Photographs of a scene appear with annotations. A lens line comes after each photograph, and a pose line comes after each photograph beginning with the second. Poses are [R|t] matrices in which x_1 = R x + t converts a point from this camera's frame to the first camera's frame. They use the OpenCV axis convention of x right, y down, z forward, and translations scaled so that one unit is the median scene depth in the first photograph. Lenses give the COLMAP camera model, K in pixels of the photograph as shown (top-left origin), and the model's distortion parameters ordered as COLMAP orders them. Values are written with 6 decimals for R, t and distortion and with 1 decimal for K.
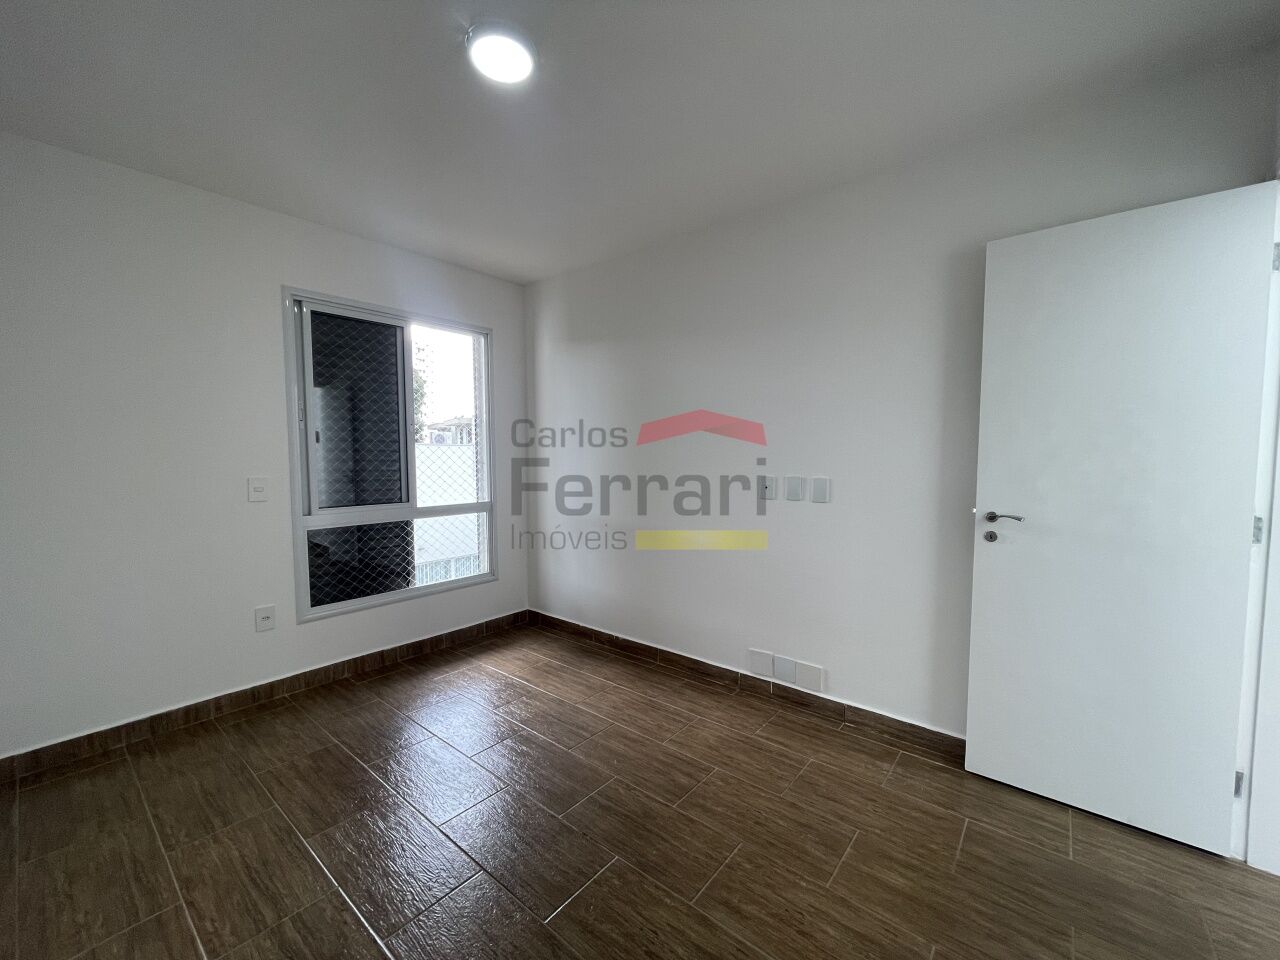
lens RADIAL K [[519.4, 0, 637.3], [0, 519.4, 487.4], [0, 0, 1]] dist [-0.005124, 0.002705]
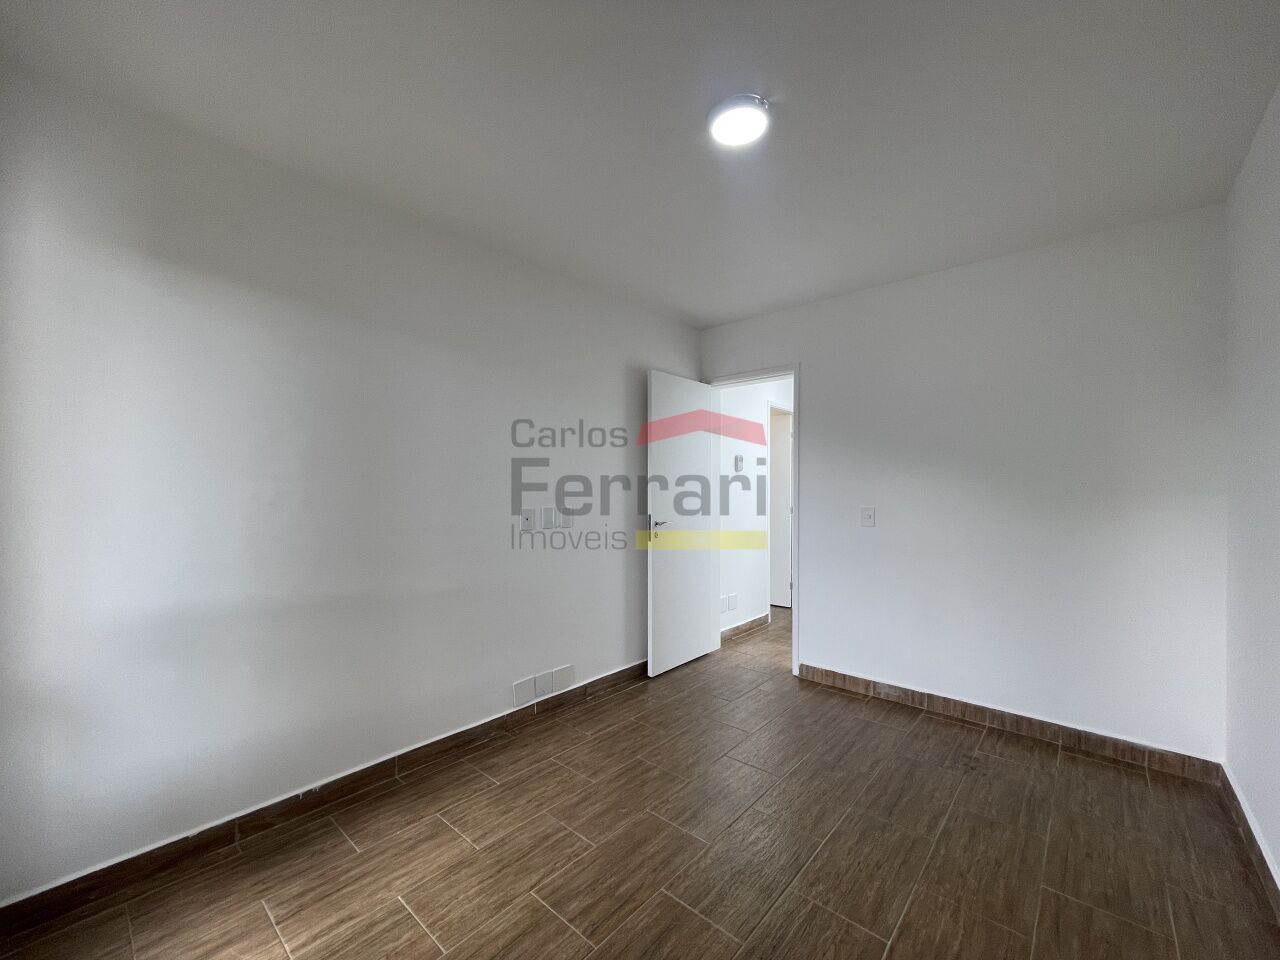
lens RADIAL K [[519.4, 0, 637.9], [0, 519.4, 484.1], [0, 0, 1]] dist [-0.005124, 0.002705]
pose [[0.064808, -0.010552, 0.997842, -0.916945], [0.076092, 0.997085, 0.005602, -0.078208], [-0.994992, 0.075565, 0.065422, 0.785429]]
